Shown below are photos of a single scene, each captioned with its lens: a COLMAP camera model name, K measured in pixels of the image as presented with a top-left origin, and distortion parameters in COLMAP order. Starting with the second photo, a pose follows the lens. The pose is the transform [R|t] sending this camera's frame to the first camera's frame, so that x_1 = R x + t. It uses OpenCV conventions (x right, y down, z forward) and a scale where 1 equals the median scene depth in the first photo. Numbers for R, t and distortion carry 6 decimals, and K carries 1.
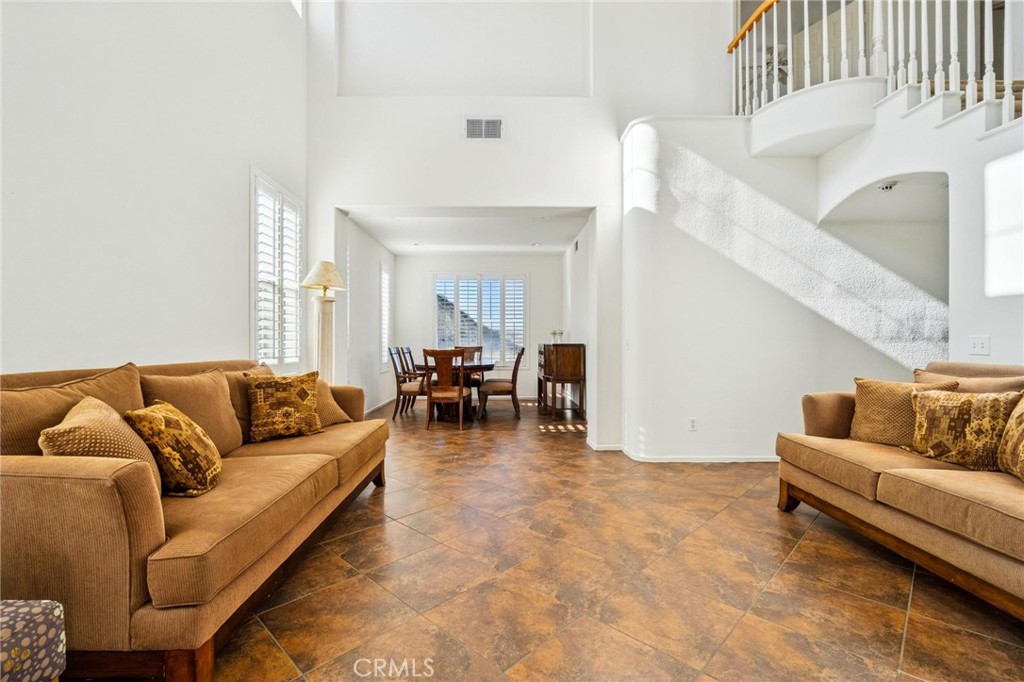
lens RADIAL K [[446.9, 0, 513.5], [0, 446.9, 341.7], [0, 0, 1]] dist [-0.004268, 0.001754]
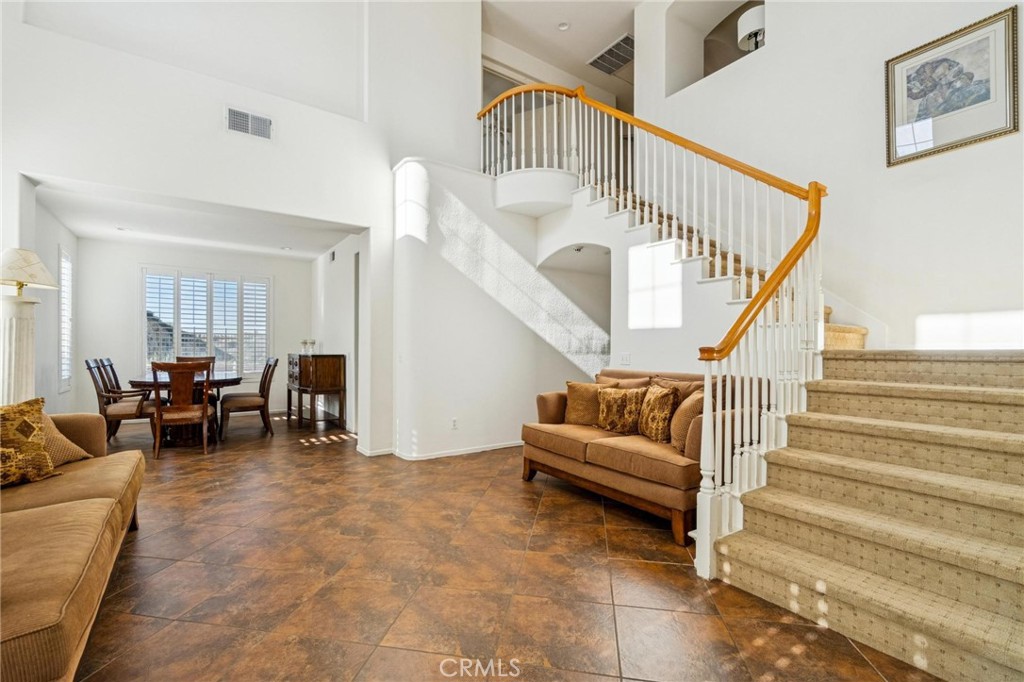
lens RADIAL K [[446.9, 0, 503.6], [0, 446.9, 345.8], [0, 0, 1]] dist [-0.004268, 0.001754]
pose [[0.826302, 0.008470, 0.563163, -0.180444], [-0.007901, 0.999963, -0.003445, -0.022813], [-0.563172, -0.001603, 0.826338, -0.072218]]
